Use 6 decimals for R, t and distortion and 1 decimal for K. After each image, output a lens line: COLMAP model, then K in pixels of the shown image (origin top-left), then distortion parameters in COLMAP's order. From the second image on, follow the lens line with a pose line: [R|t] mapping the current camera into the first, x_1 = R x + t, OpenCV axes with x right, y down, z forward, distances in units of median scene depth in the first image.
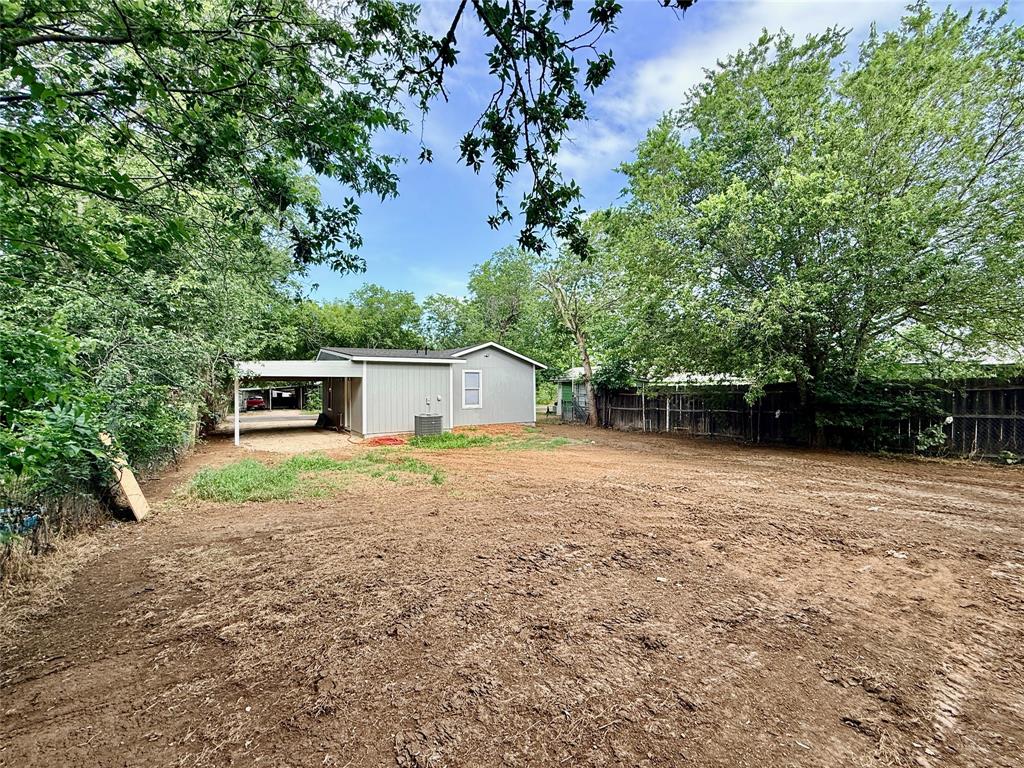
lens RADIAL K [[449.6, 0, 511.9], [0, 449.6, 388.7], [0, 0, 1]] dist [-0.003687, -0.000366]
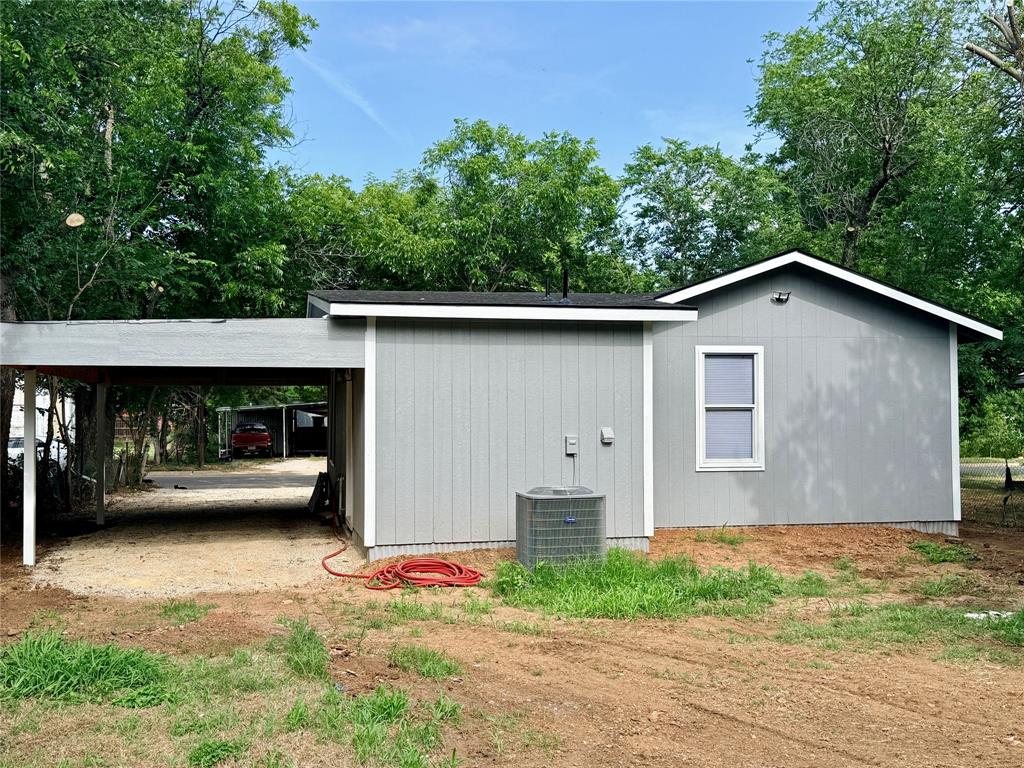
lens RADIAL K [[1111.0, 0, 508.4], [0, 1111.0, 385.4], [0, 0, 1]] dist [0.098351, 0.000000]
pose [[0.941455, -0.003377, -0.337121, 0.027009], [-0.003929, 0.999772, -0.020986, 0.002160], [0.337115, 0.021082, 0.941227, 0.226807]]
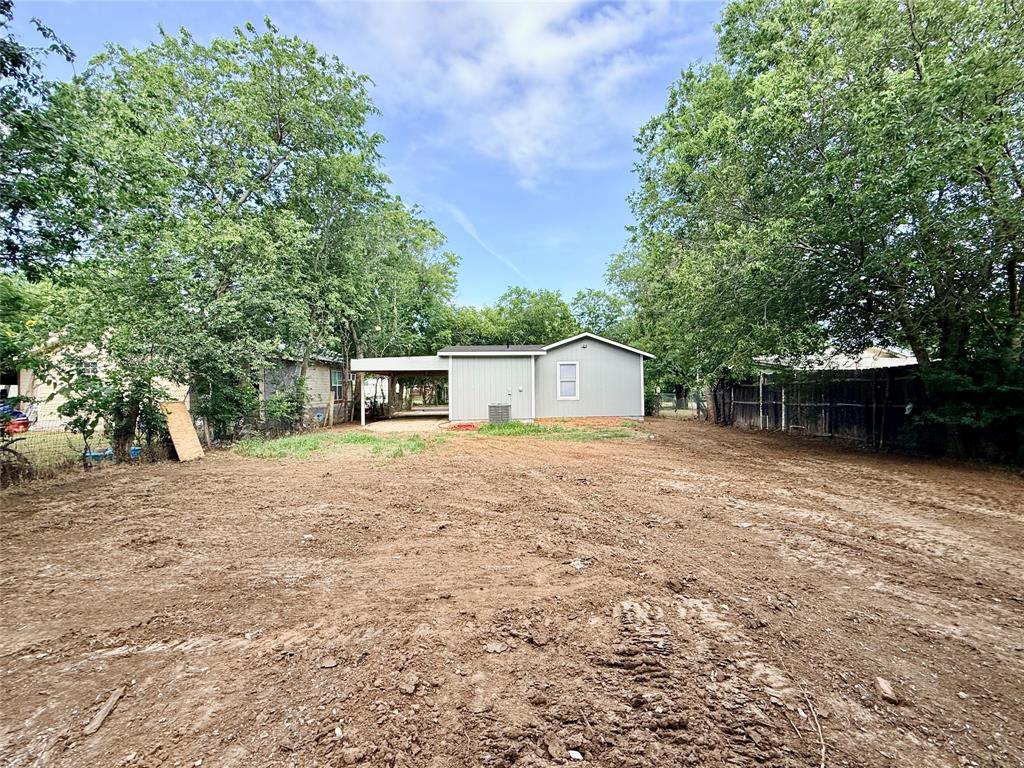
lens RADIAL K [[449.6, 0, 510.2], [0, 449.6, 382.6], [0, 0, 1]] dist [-0.003687, -0.000366]
pose [[0.880096, -0.008317, -0.474724, 0.273107], [0.003831, 0.999938, -0.010417, 0.014912], [0.474781, 0.007350, 0.880073, 0.060869]]
